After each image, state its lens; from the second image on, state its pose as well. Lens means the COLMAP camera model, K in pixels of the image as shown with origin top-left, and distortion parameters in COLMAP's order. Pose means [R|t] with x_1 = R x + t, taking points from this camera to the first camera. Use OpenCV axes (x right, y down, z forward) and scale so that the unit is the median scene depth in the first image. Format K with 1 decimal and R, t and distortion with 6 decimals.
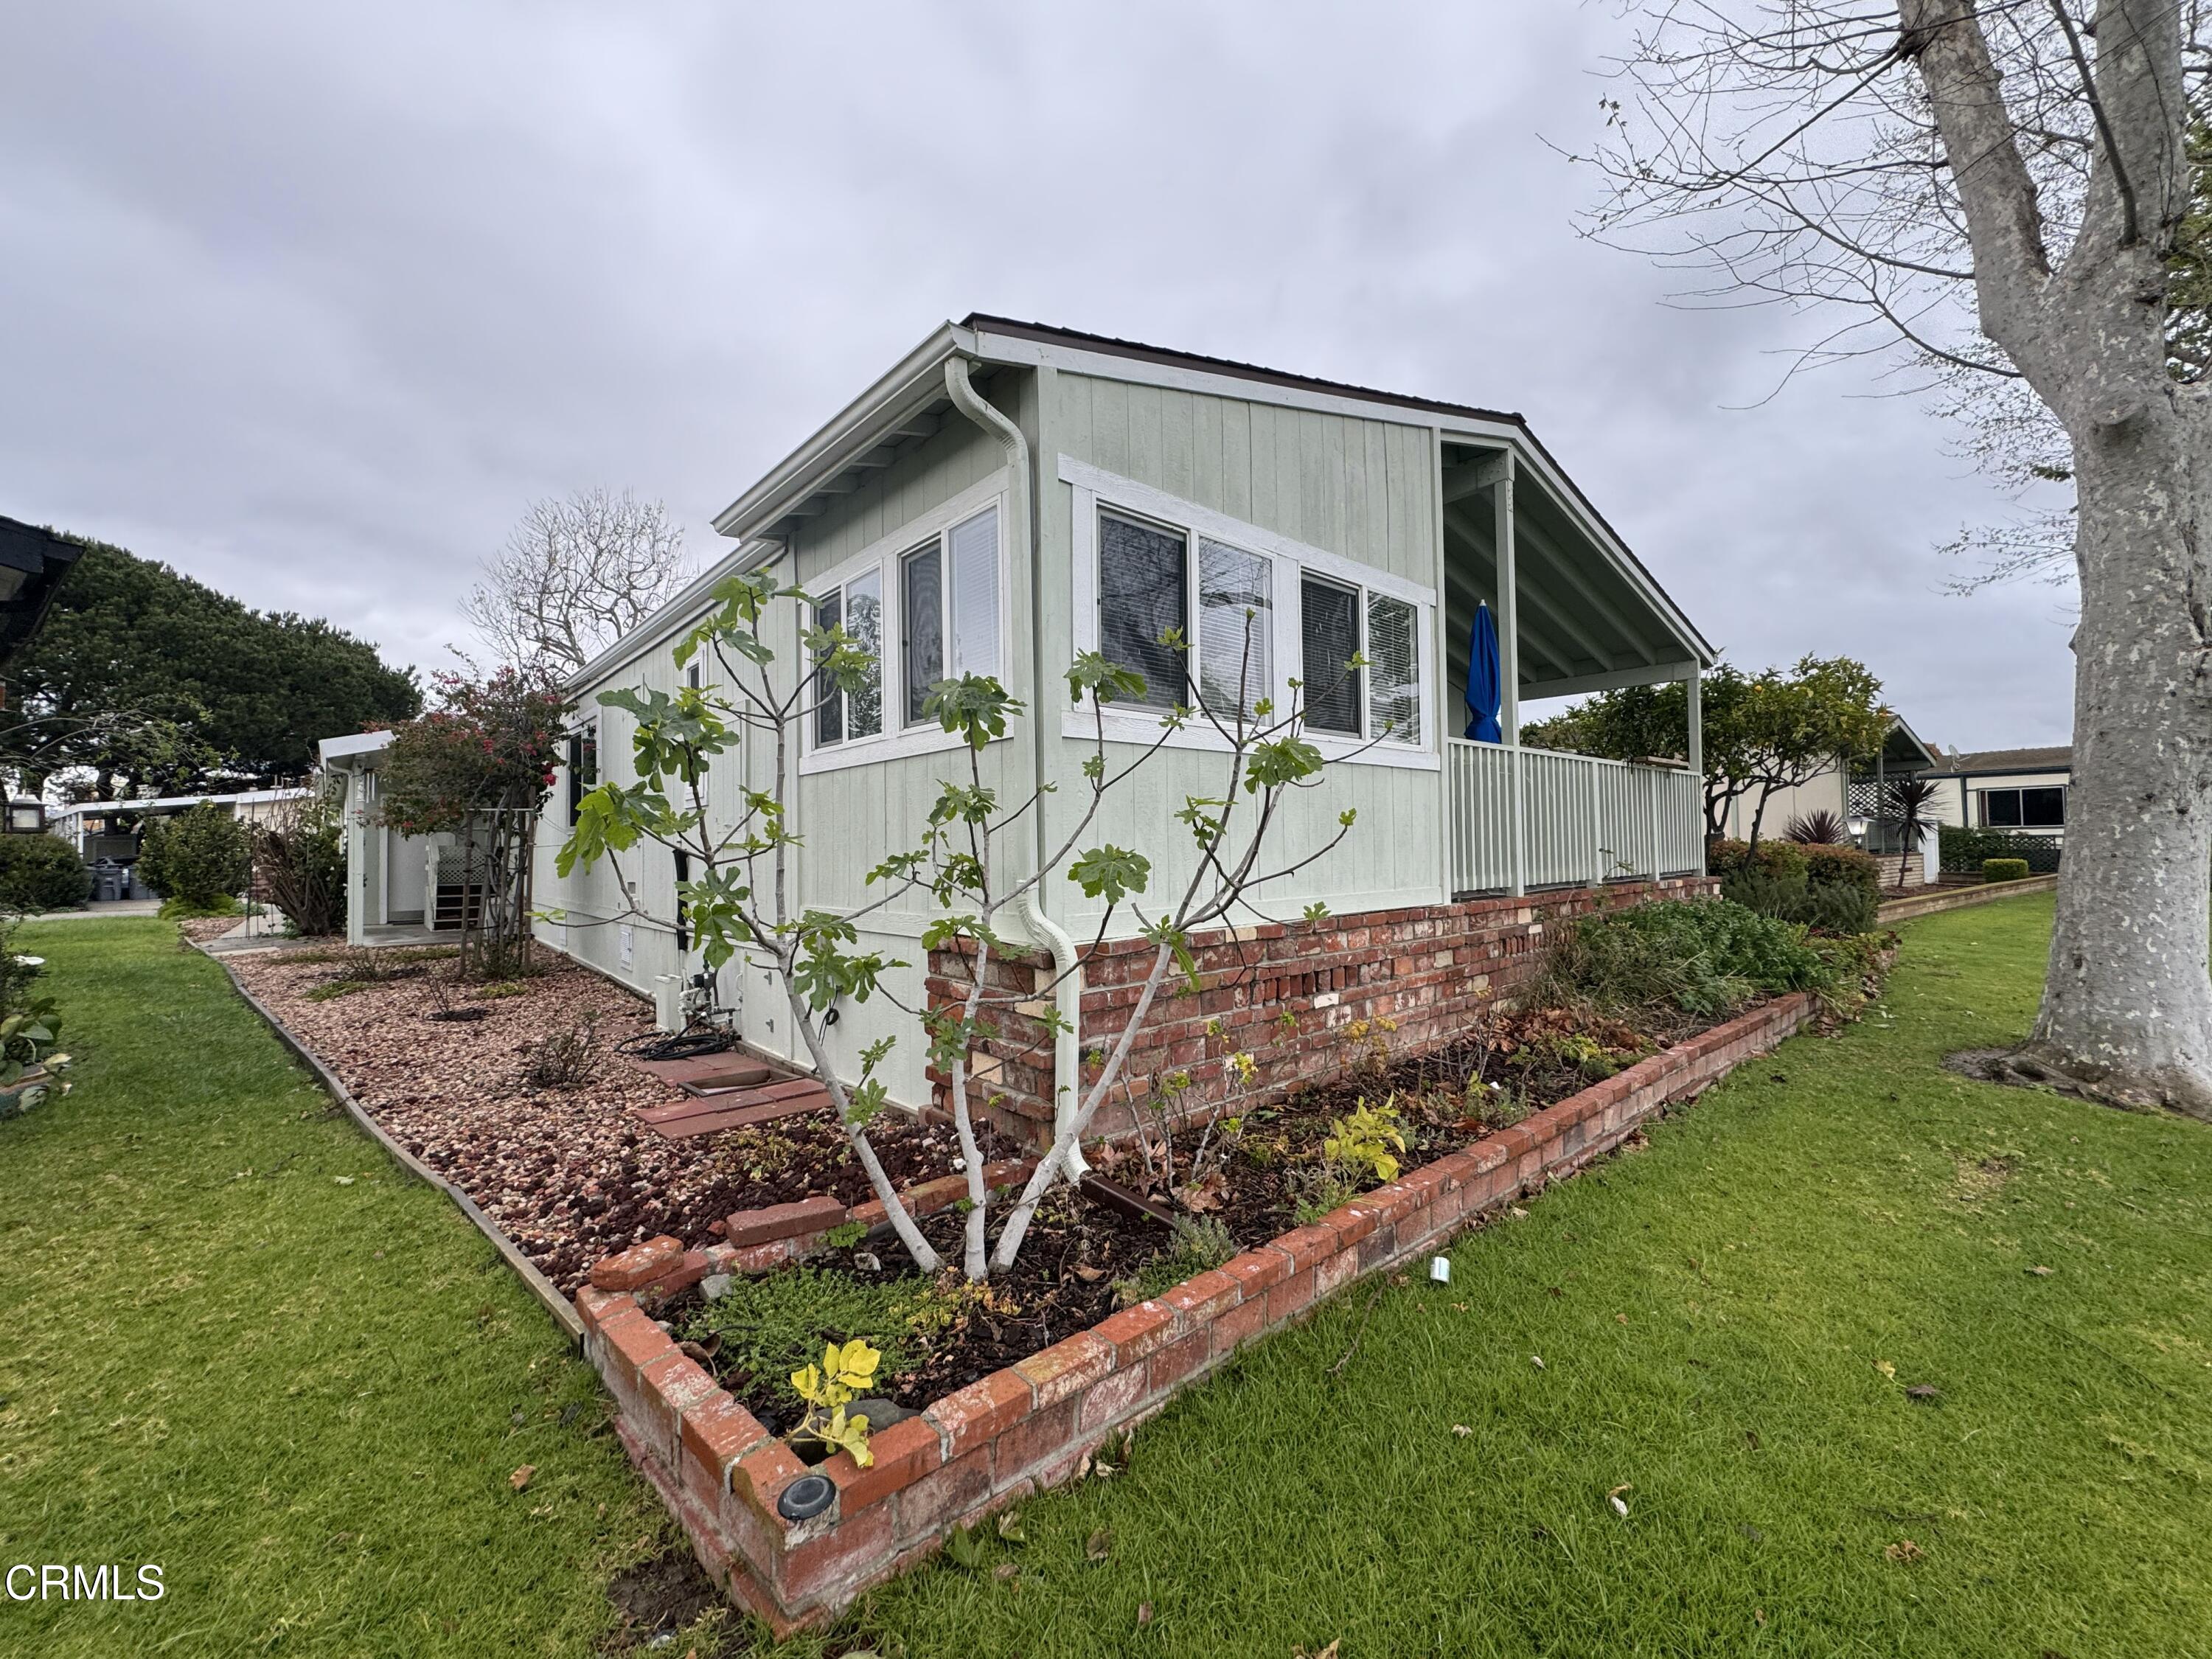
lens RADIAL K [[881.5, 0, 1098.4], [0, 881.5, 817.3], [0, 0, 1]] dist [-0.004540, -0.000029]
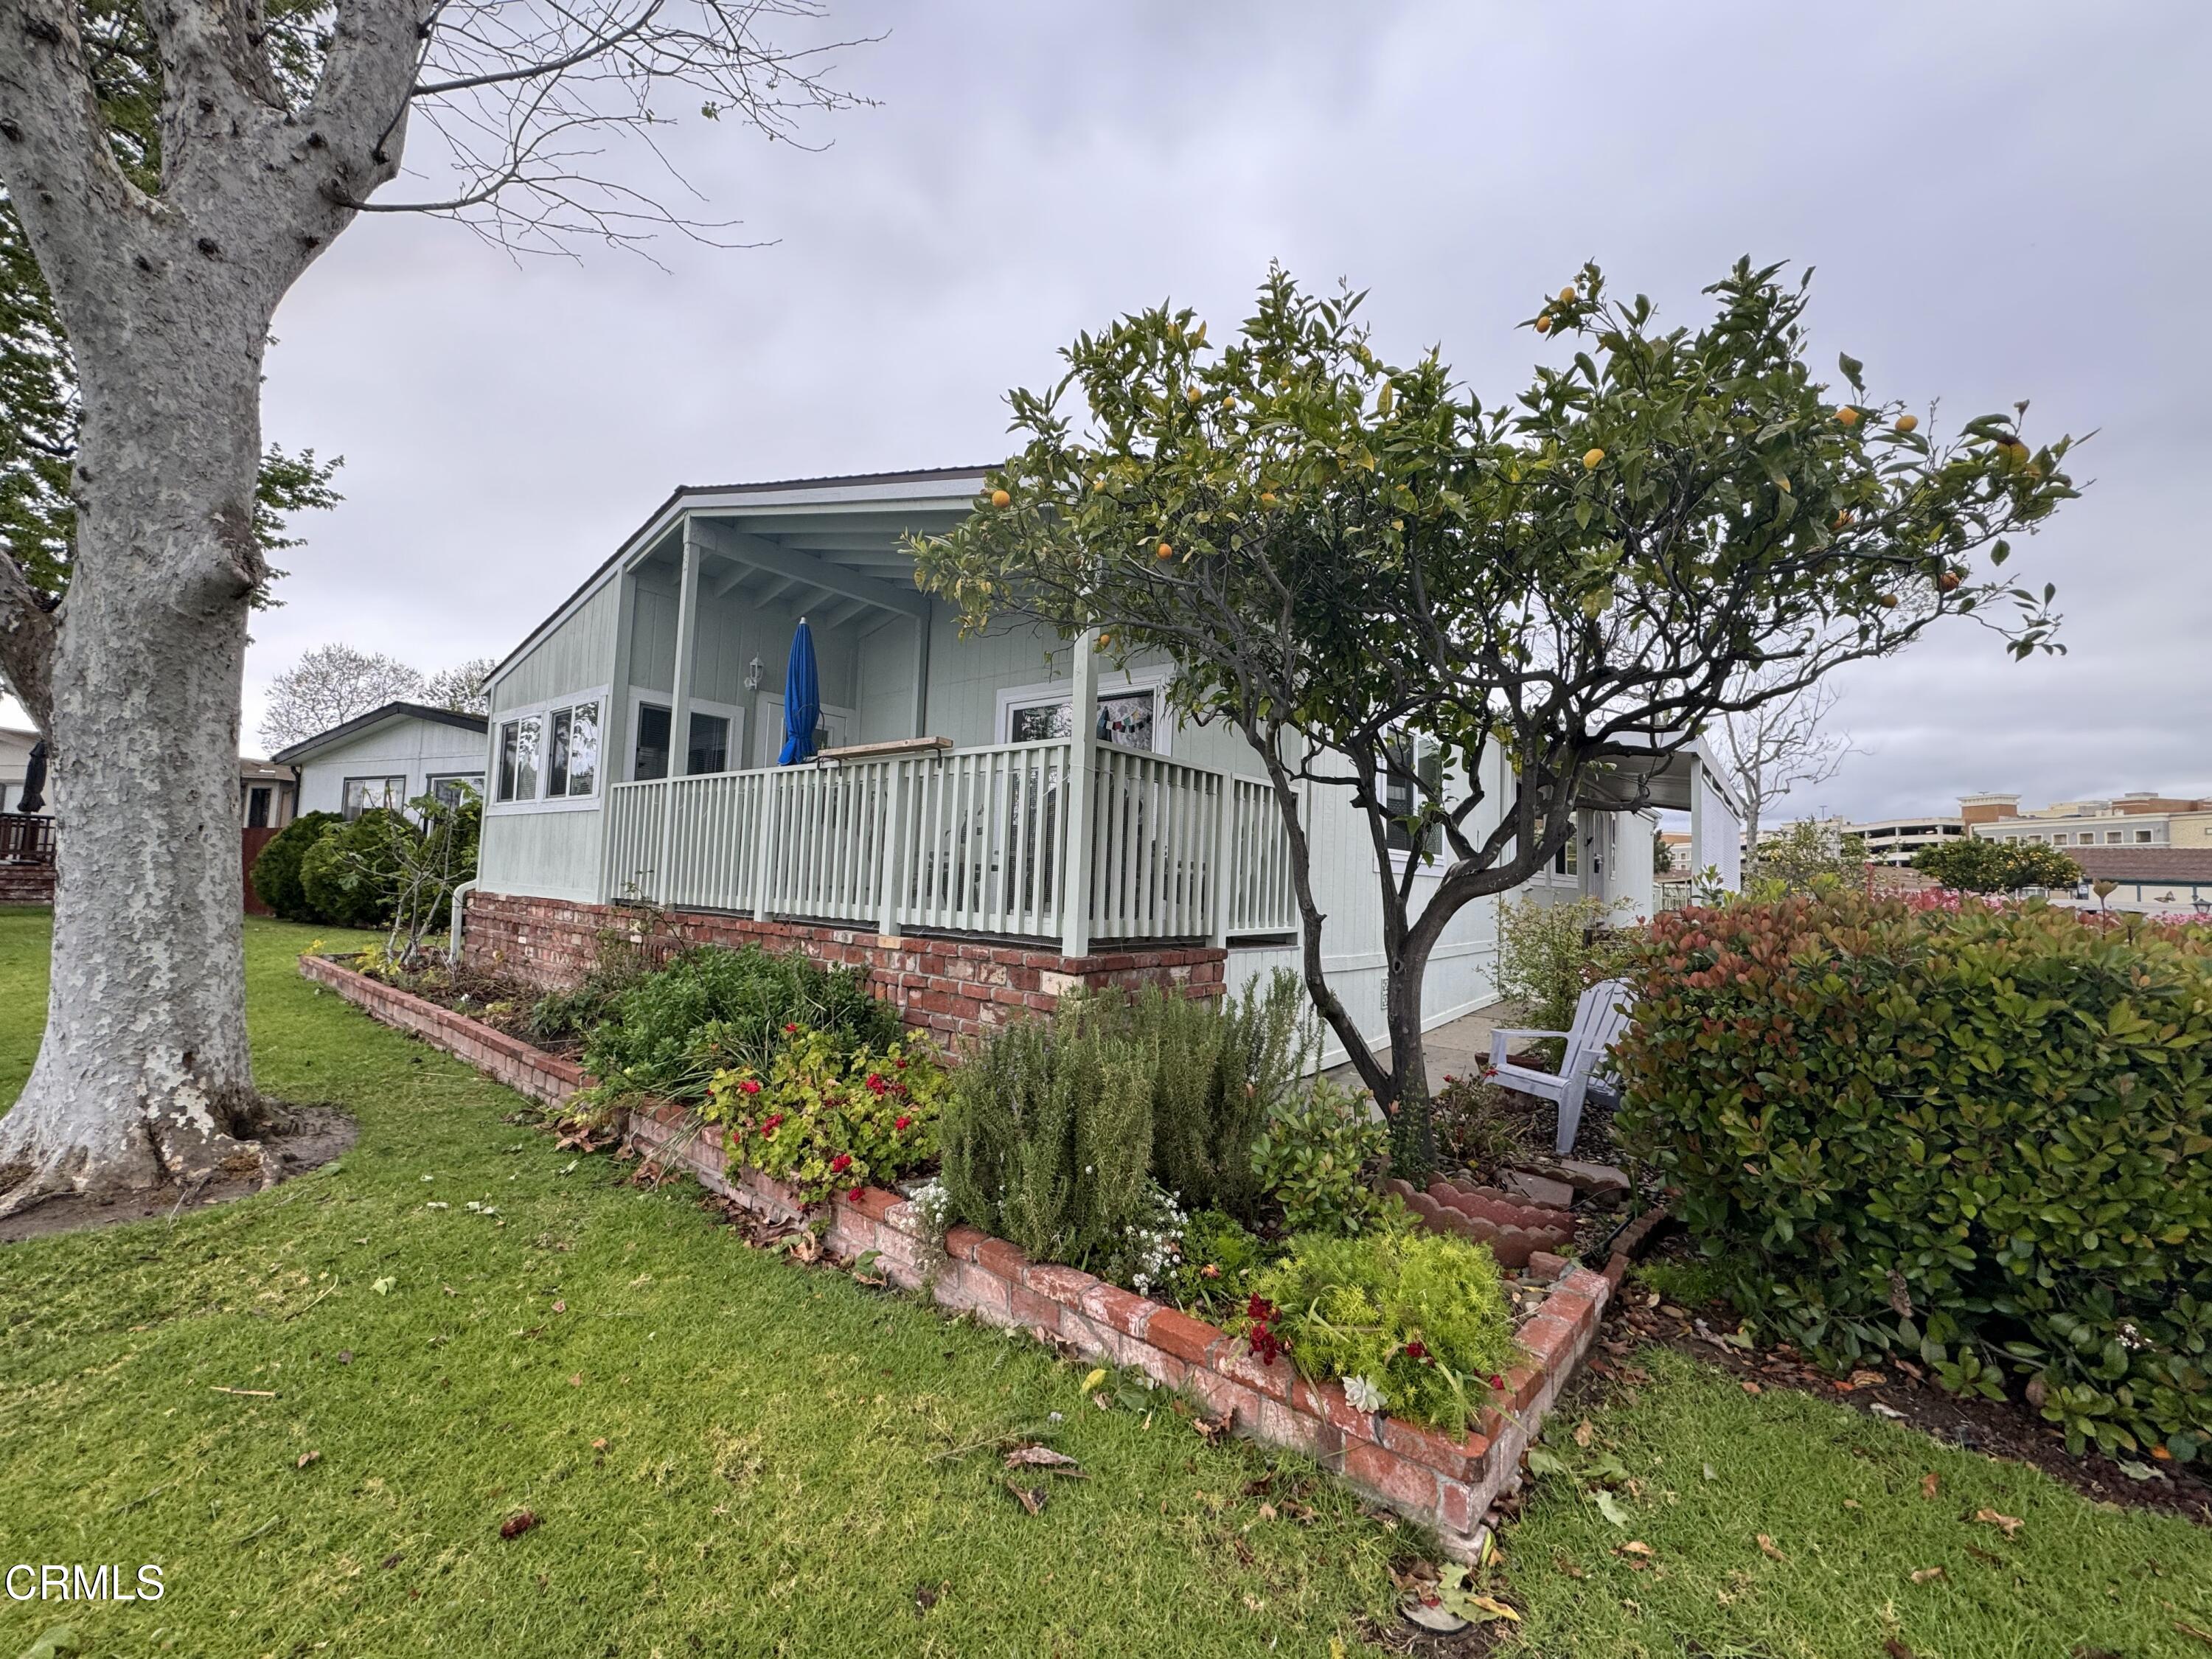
lens RADIAL K [[881.5, 0, 1091.5], [0, 881.5, 828.3], [0, 0, 1]] dist [-0.004540, -0.000029]
pose [[0.168941, -0.048639, -0.984425, 2.127413], [-0.015573, 0.998525, -0.052008, 0.043281], [0.985503, 0.024116, 0.167934, 1.714166]]
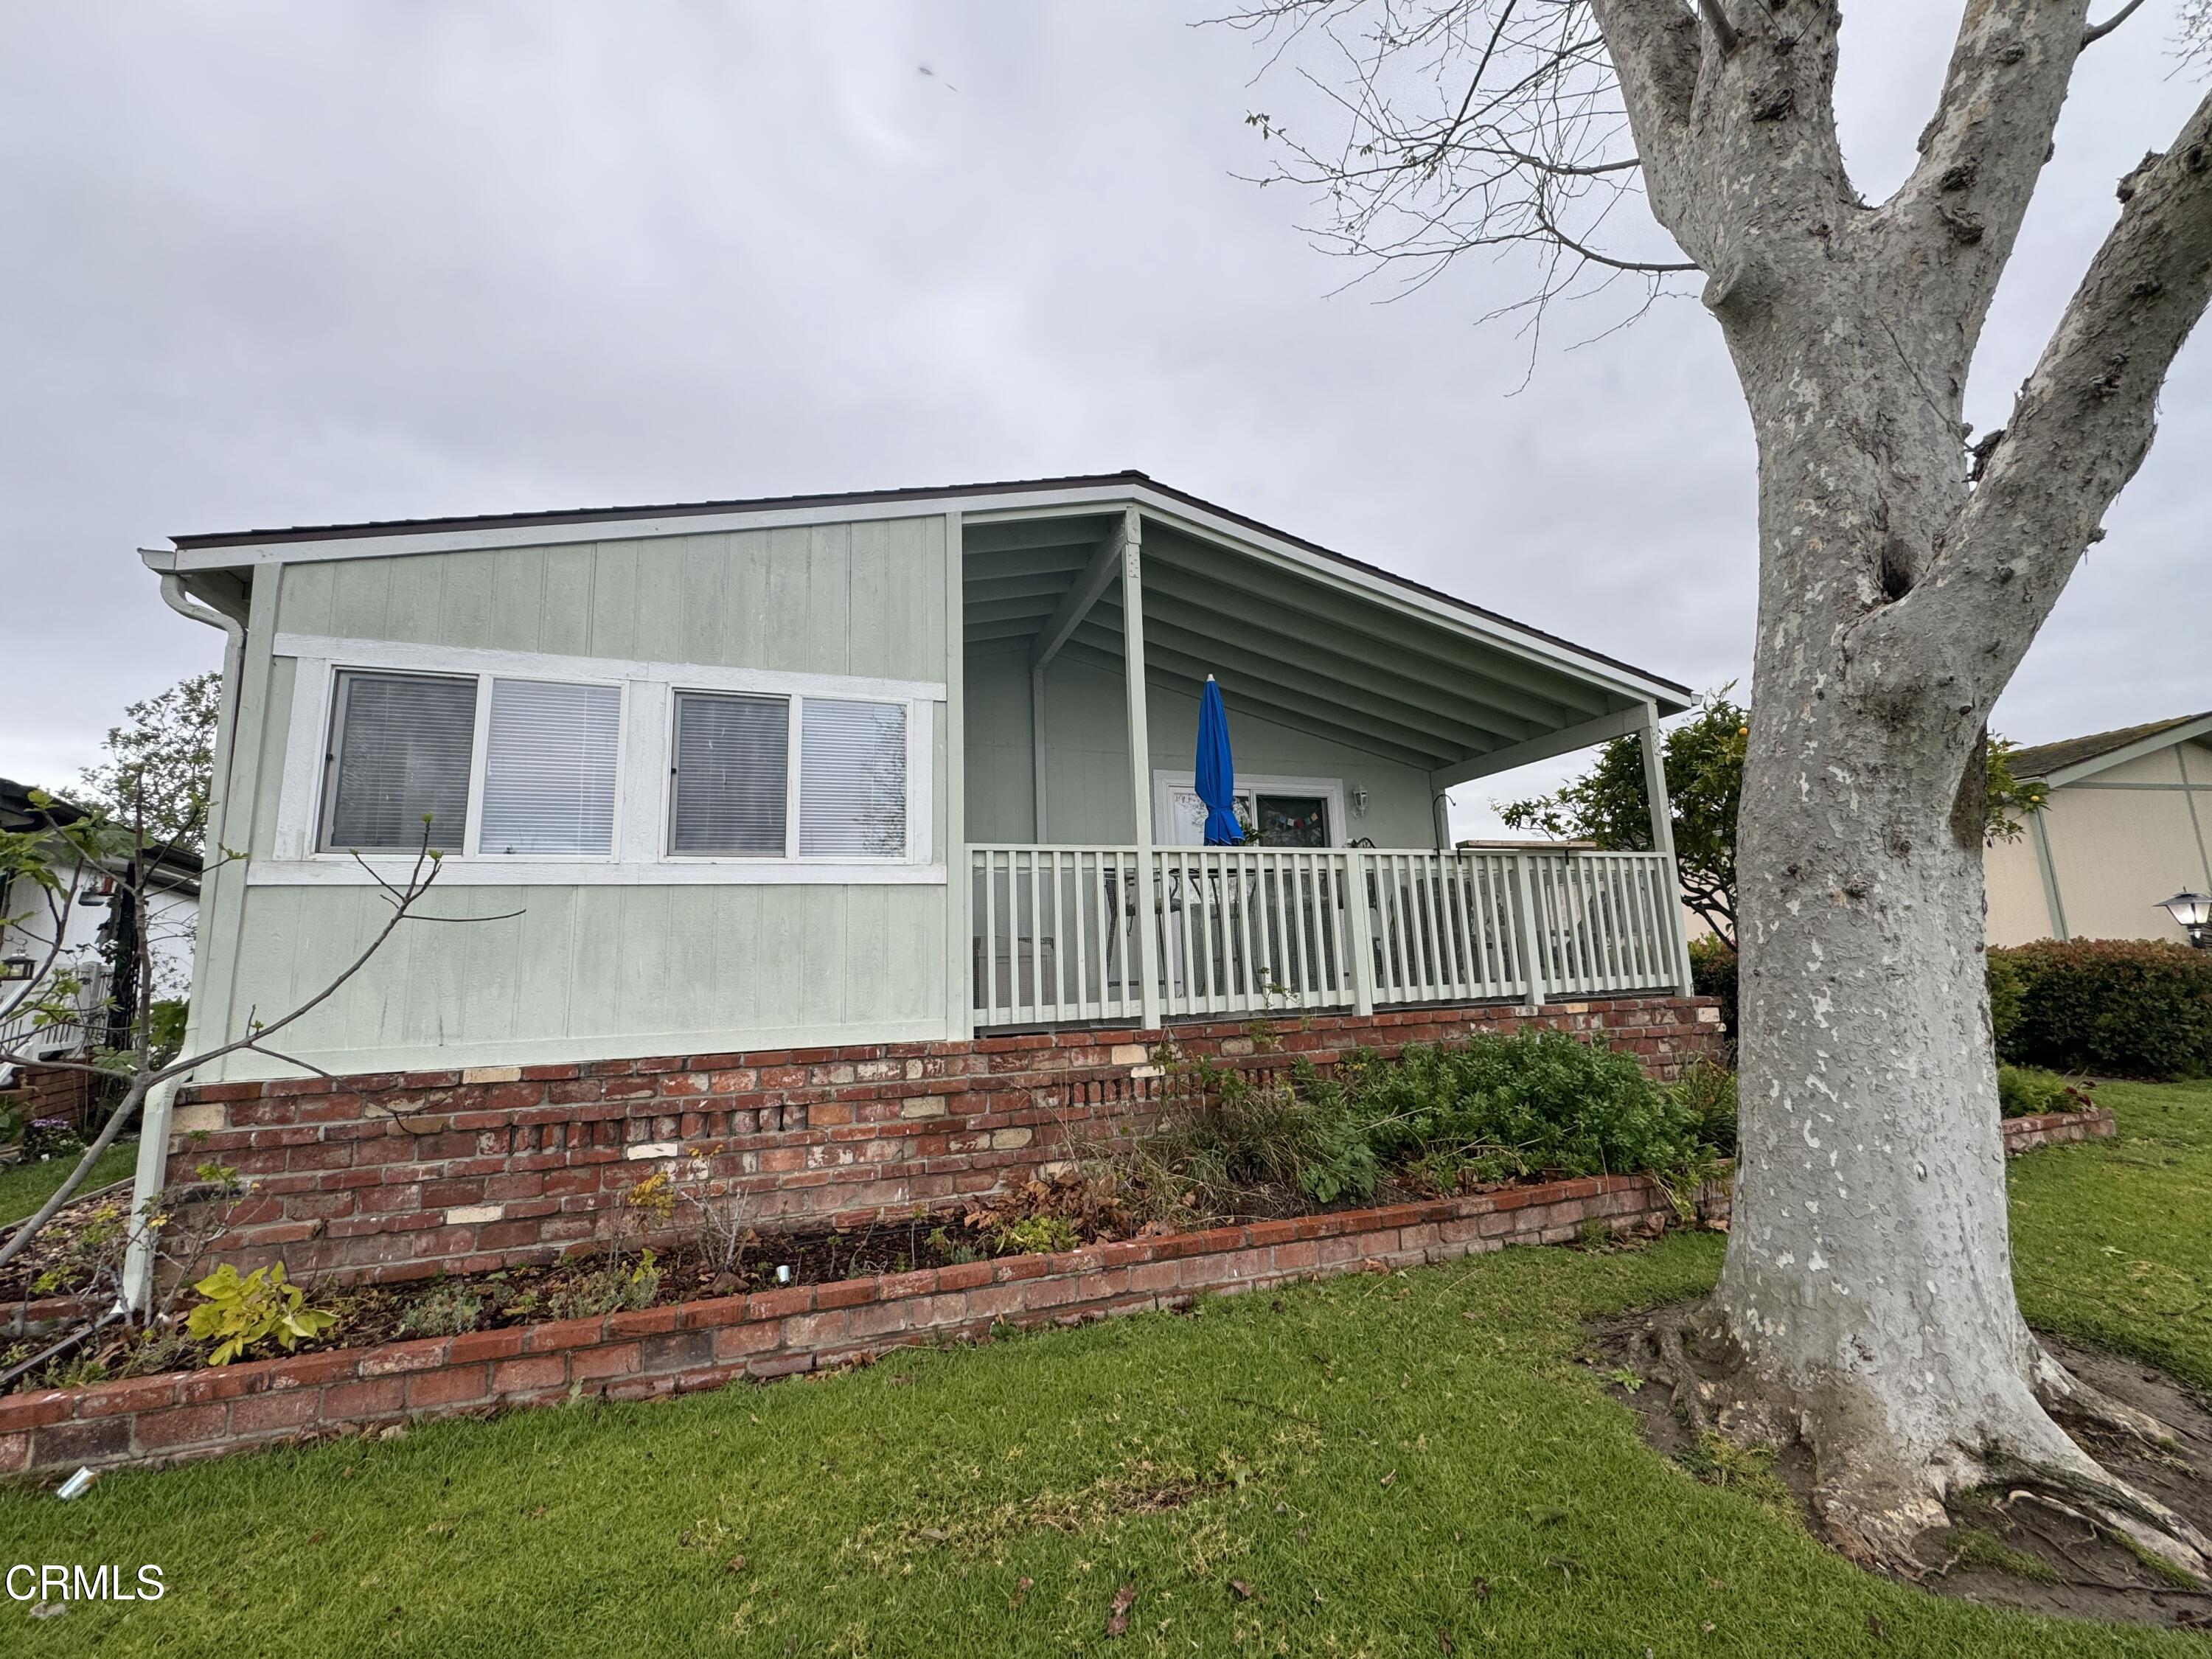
lens RADIAL K [[881.5, 0, 1112.6], [0, 881.5, 816.5], [0, 0, 1]] dist [-0.004540, -0.000029]
pose [[0.929461, -0.079527, -0.360246, 0.957715], [0.032876, 0.990459, -0.133829, 0.003950], [0.367452, 0.112545, 0.923208, 0.274583]]
